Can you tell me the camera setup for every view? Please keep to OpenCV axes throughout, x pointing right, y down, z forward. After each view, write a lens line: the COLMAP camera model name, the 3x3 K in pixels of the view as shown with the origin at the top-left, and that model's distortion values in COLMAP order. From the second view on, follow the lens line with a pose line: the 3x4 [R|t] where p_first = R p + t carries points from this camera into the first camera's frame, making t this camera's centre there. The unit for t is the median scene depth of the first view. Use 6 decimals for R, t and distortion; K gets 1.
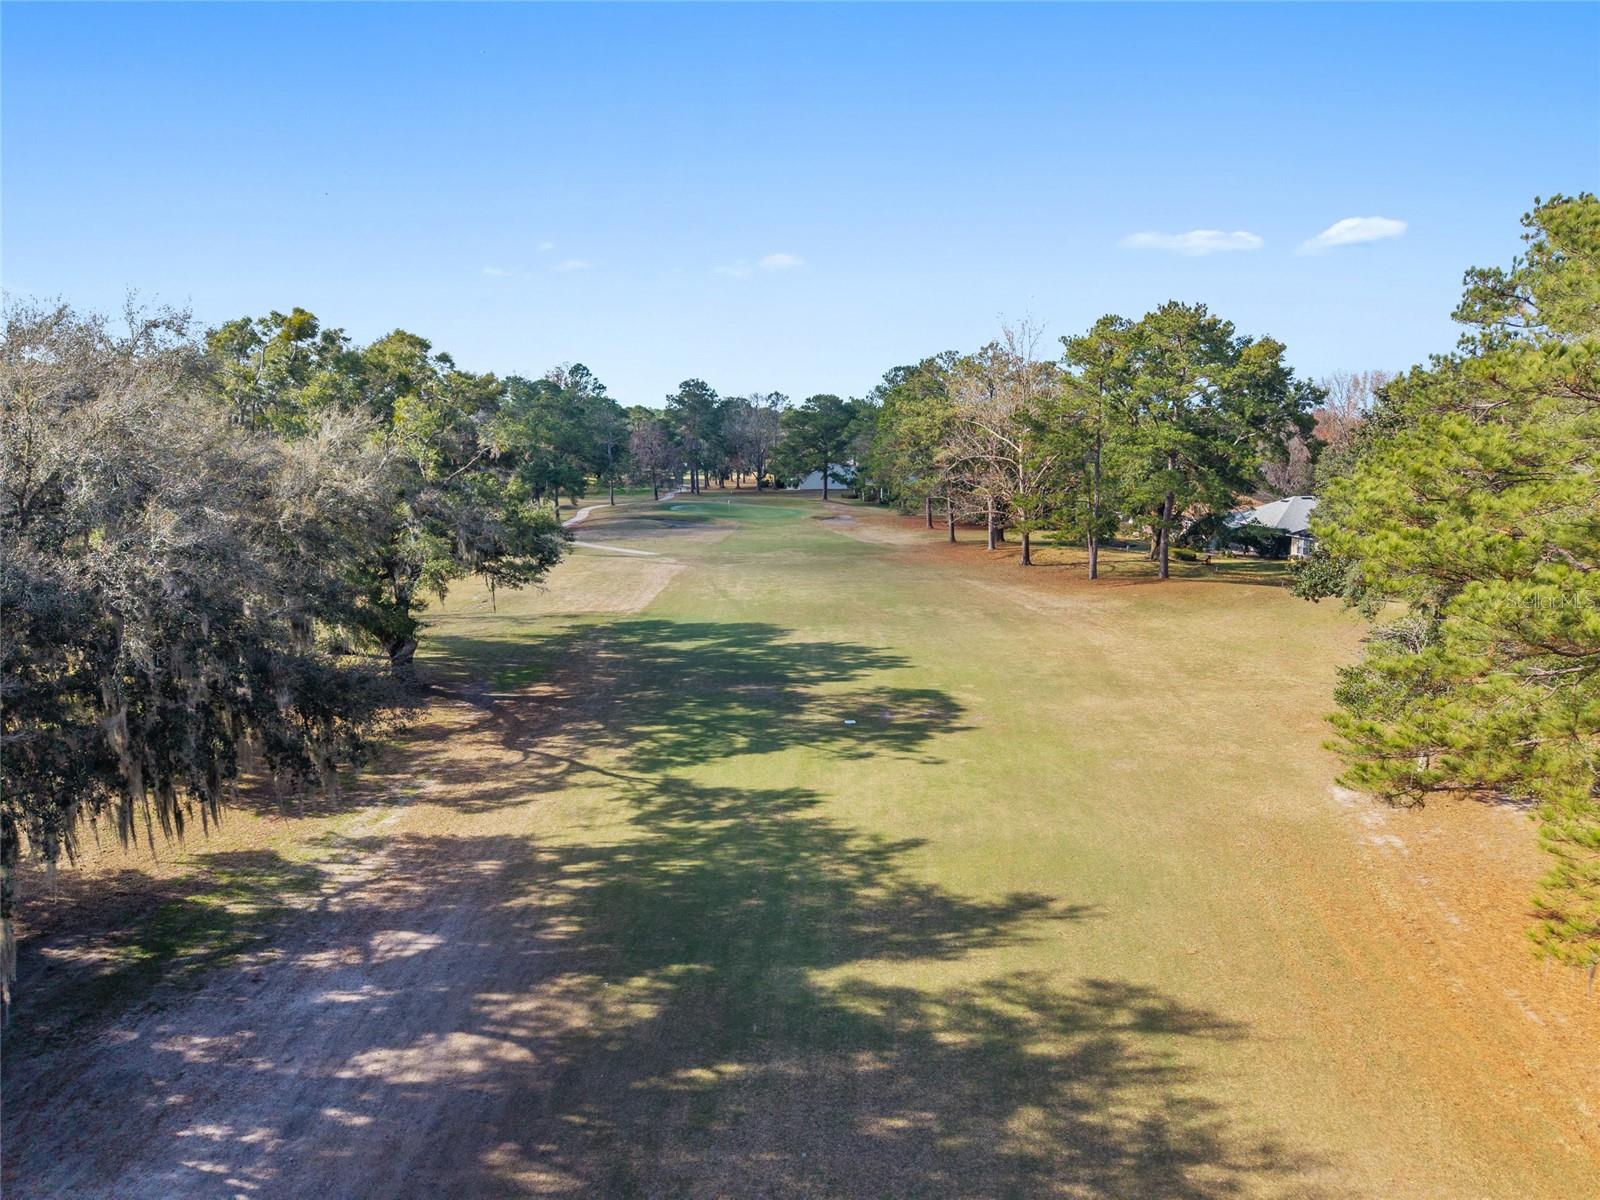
lens RADIAL K [[1066.2, 0, 800.0], [0, 1066.2, 600.0], [0, 0, 1]] dist [0.032155, -0.033186]
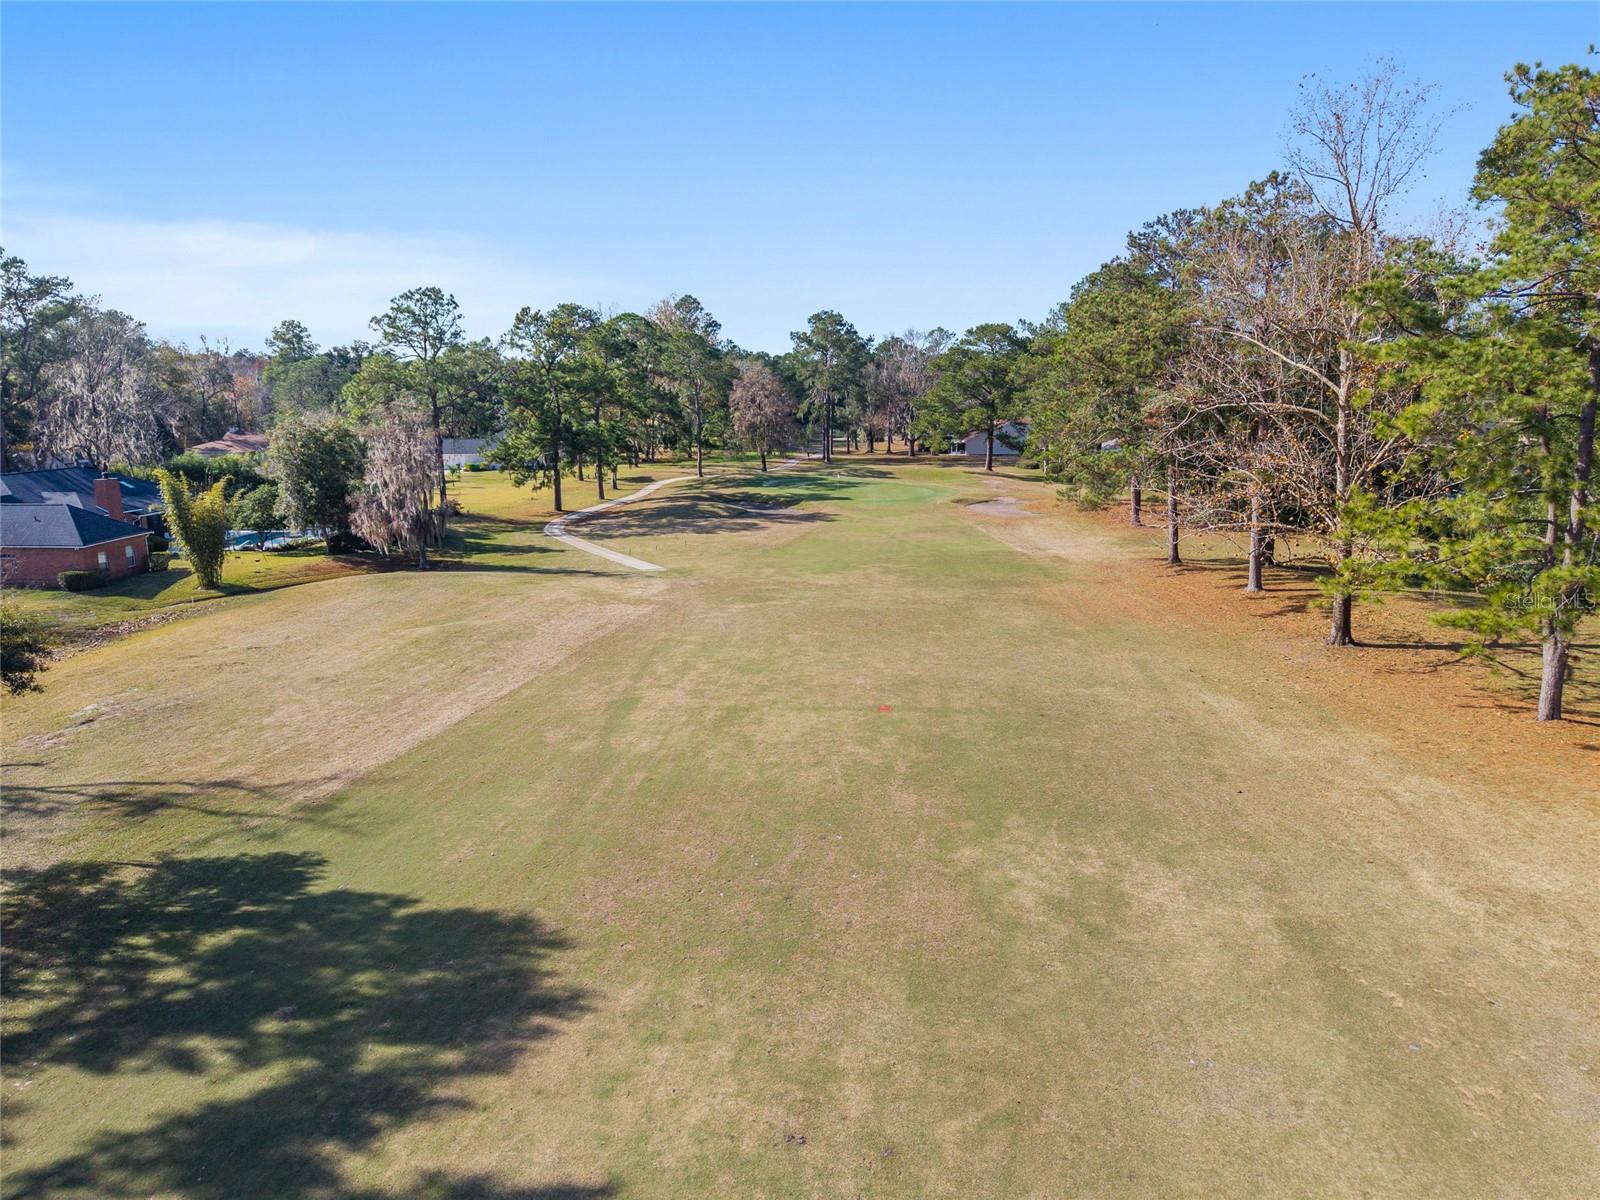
lens RADIAL K [[1066.2, 0, 800.0], [0, 1066.2, 600.0], [0, 0, 1]] dist [0.032155, -0.033186]
pose [[0.981874, 0.029928, -0.187159, 0.043550], [-0.022752, 0.998926, 0.040372, -0.040229], [0.188166, -0.035382, 0.981500, 0.319389]]
